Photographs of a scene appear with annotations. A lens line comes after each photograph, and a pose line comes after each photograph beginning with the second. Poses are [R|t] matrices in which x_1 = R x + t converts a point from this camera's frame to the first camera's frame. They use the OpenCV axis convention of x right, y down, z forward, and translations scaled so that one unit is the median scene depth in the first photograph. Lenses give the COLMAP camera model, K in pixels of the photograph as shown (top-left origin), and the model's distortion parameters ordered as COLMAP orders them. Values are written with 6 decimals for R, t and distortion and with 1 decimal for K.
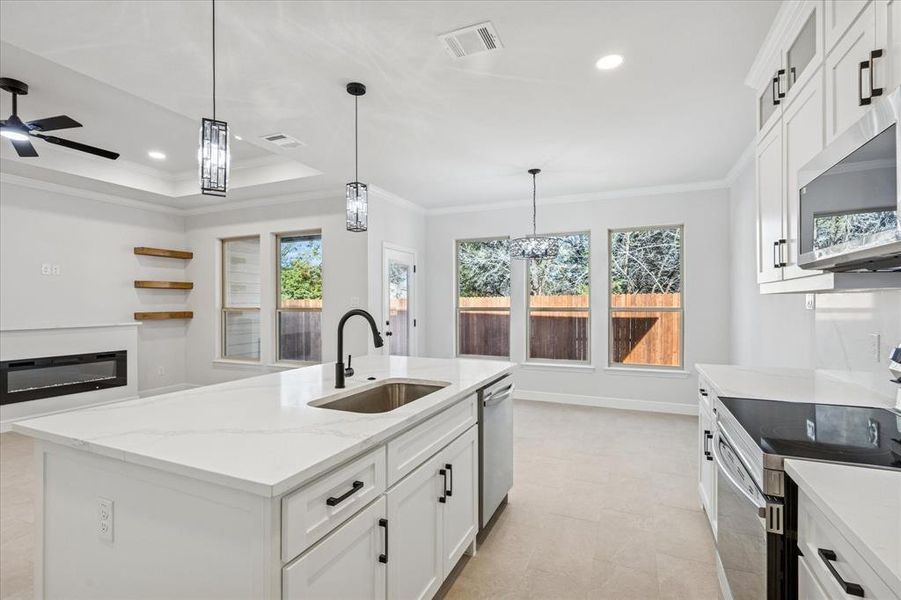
lens RADIAL K [[416.4, 0, 451.7], [0, 416.4, 306.3], [0, 0, 1]] dist [-0.000856, 0.000581]
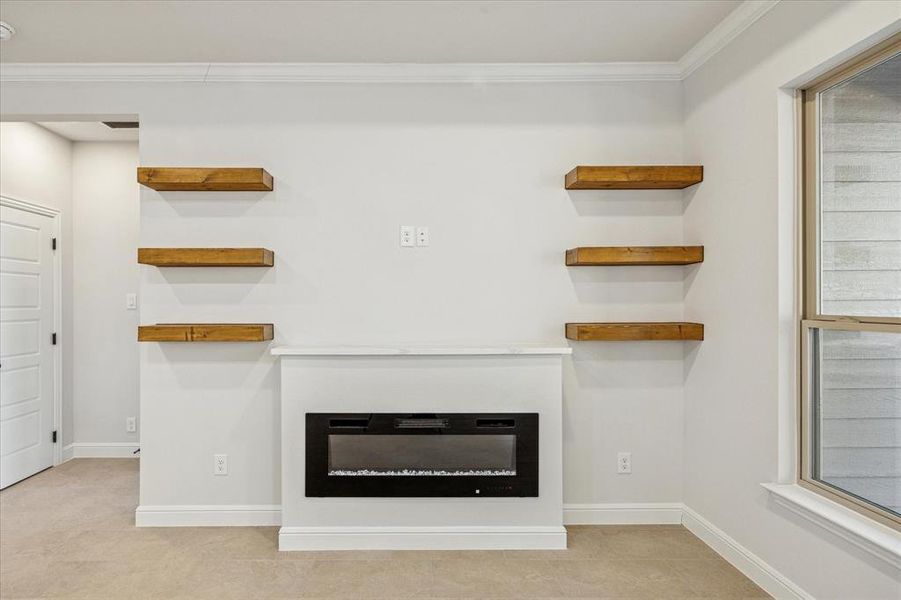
lens RADIAL K [[386.4, 0, 448.7], [0, 386.4, 302.4], [0, 0, 1]] dist [0.013905, 0.000145]
pose [[0.391562, -0.001112, -0.920151, -0.404972], [-0.004244, 0.999986, -0.003015, -0.004194], [0.920142, 0.005086, 0.391552, 0.677344]]
